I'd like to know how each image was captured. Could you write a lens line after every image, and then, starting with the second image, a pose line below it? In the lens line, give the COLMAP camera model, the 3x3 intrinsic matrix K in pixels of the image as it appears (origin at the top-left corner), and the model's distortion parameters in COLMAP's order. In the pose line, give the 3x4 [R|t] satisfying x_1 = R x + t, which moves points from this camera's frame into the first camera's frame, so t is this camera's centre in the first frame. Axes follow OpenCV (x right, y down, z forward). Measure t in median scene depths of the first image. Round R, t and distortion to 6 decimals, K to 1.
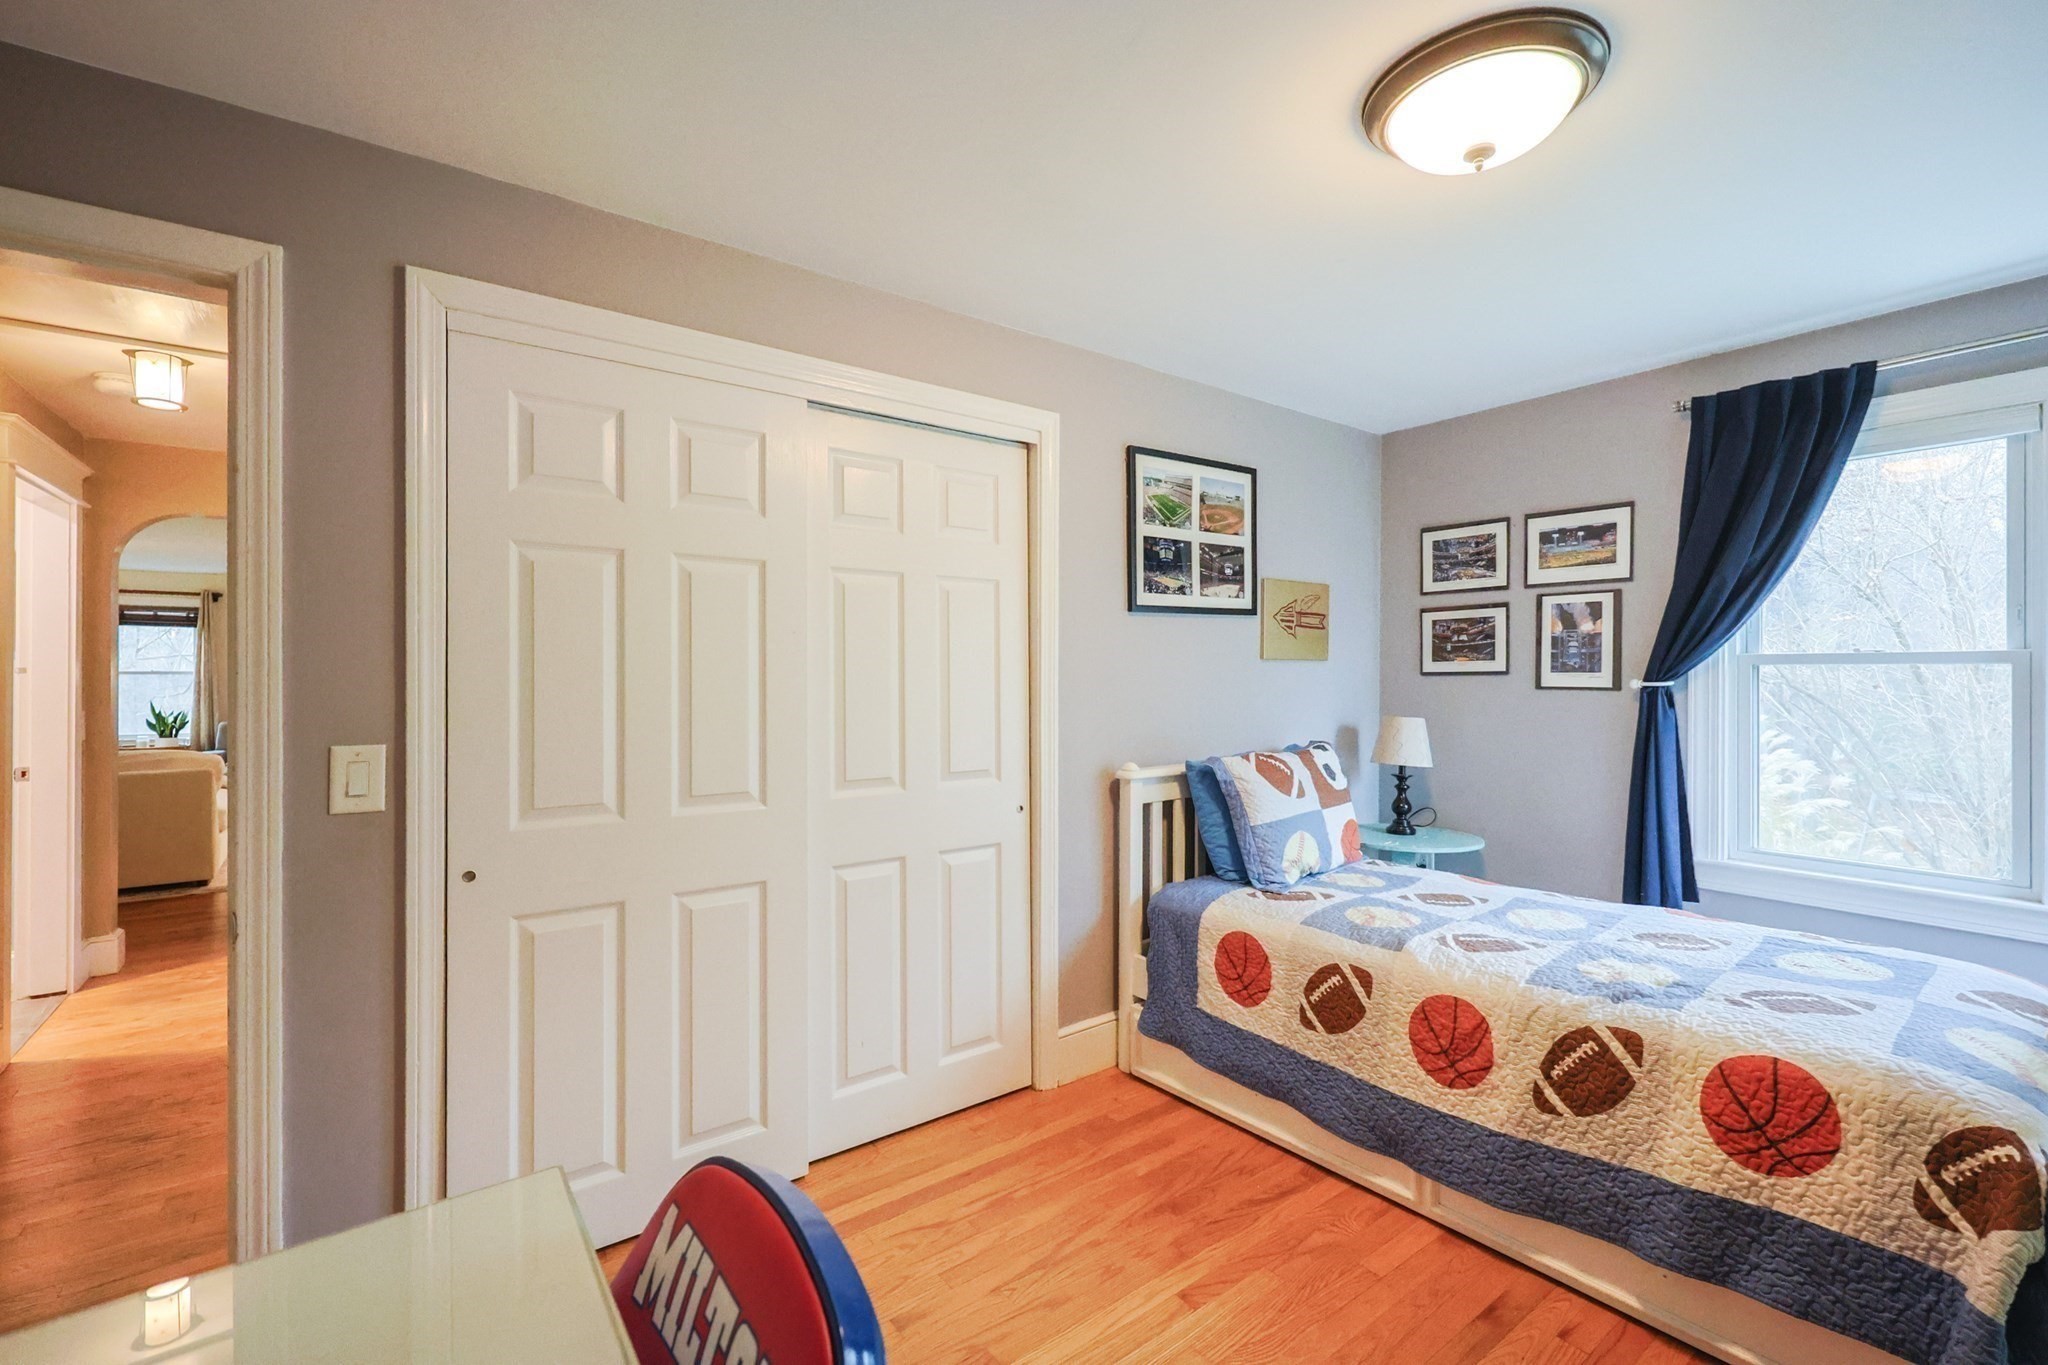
lens RADIAL K [[874.1, 0, 1031.8], [0, 874.1, 680.5], [0, 0, 1]] dist [-0.000454, 0.000317]
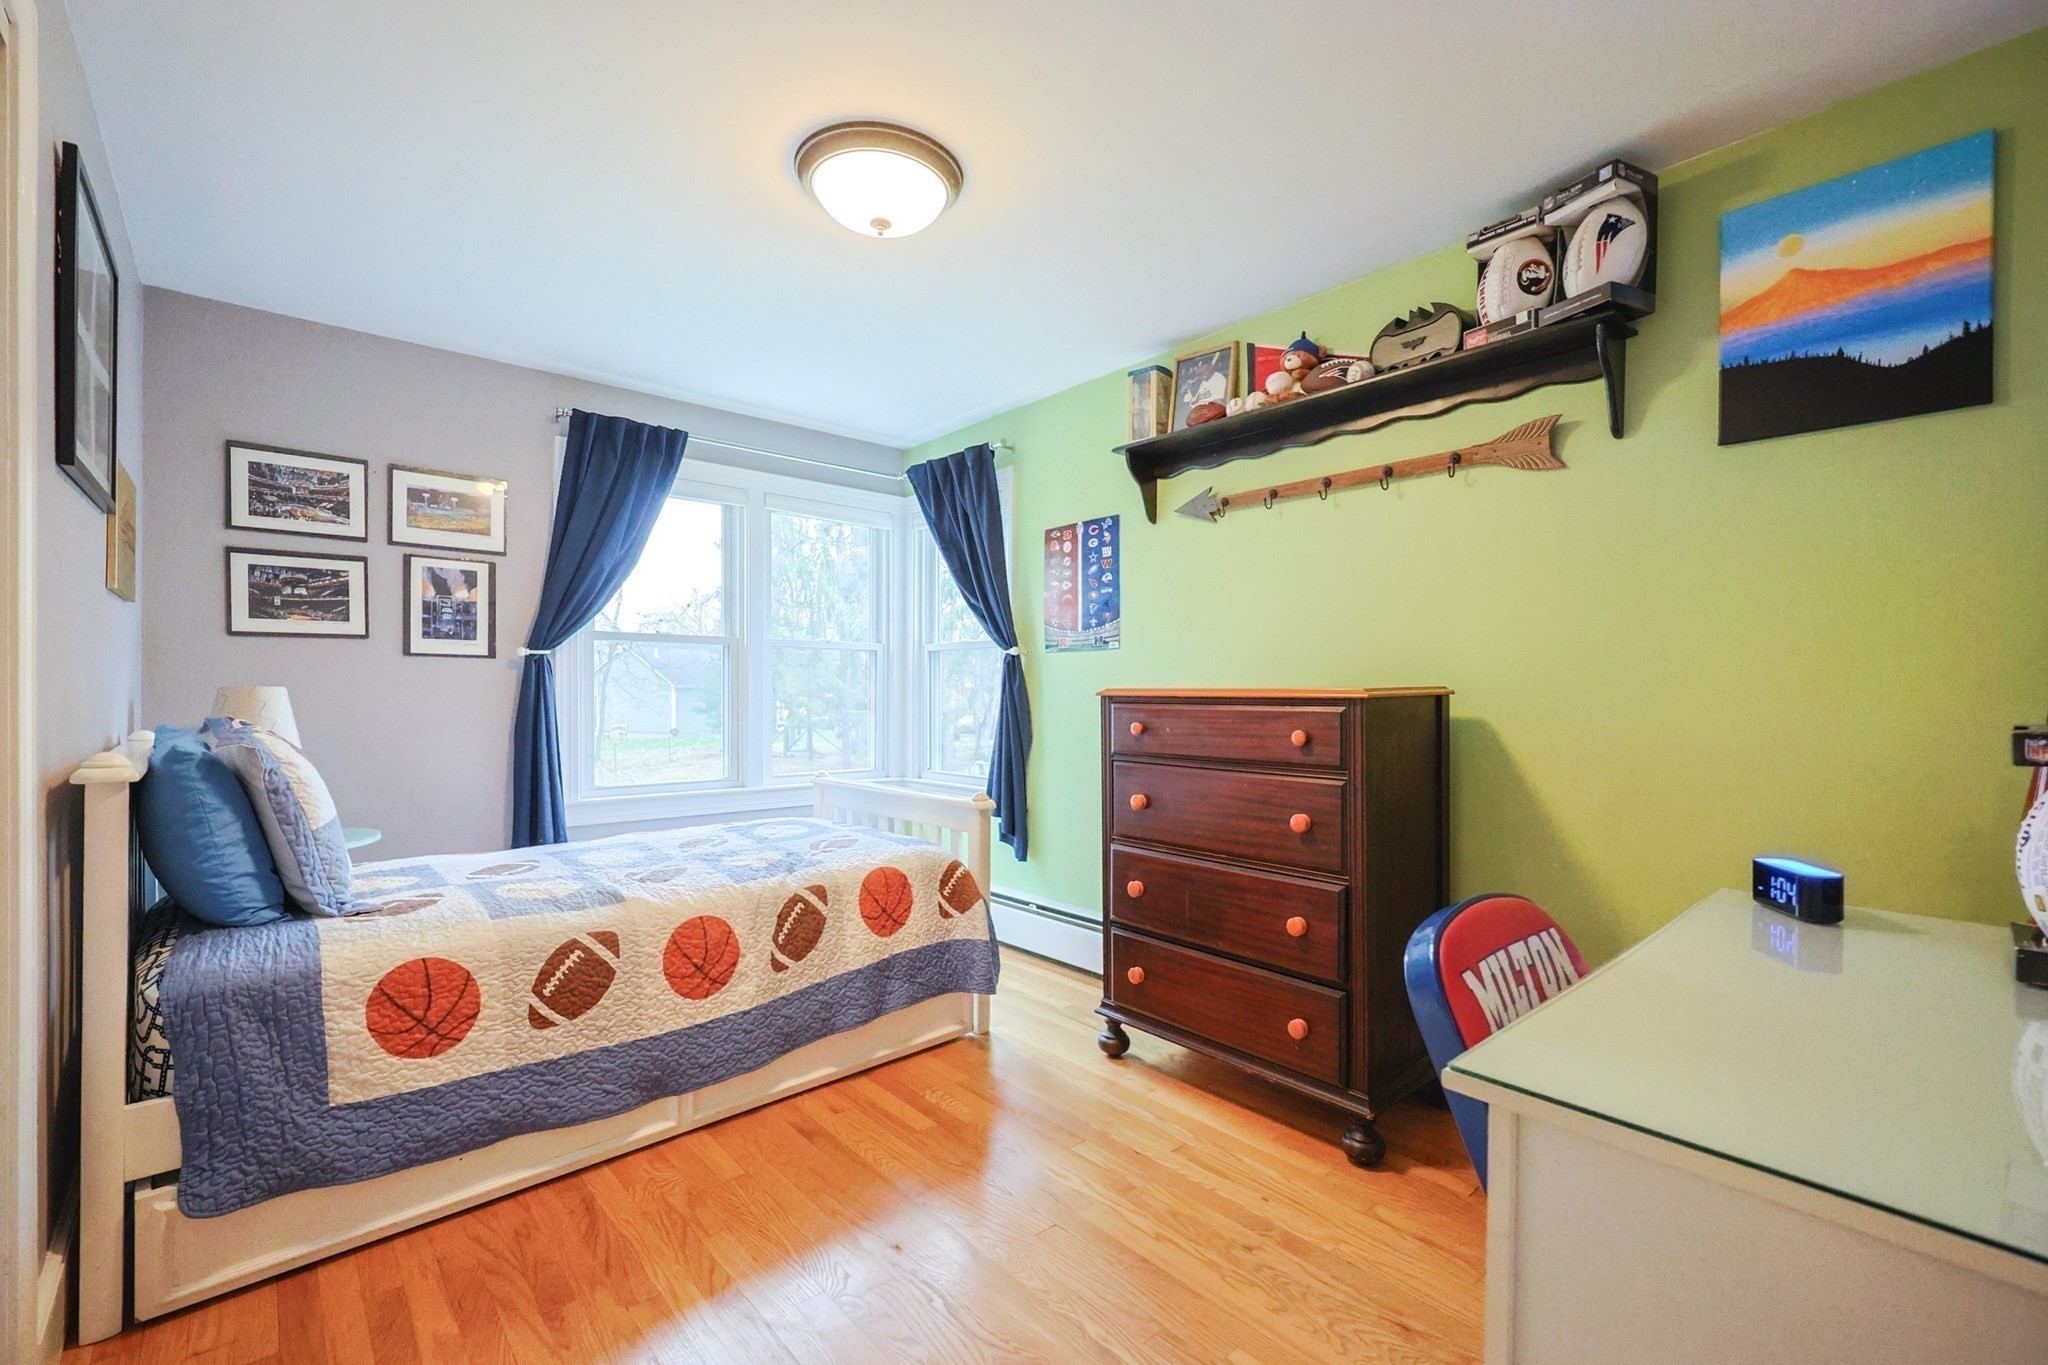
lens RADIAL K [[874.1, 0, 1022.4], [0, 874.1, 692.2], [0, 0, 1]] dist [-0.000454, 0.000317]
pose [[-0.071698, -0.001058, 0.997426, -0.502636], [0.002663, 0.999996, 0.001252, 0.062800], [-0.997423, 0.002746, -0.071695, 0.528174]]
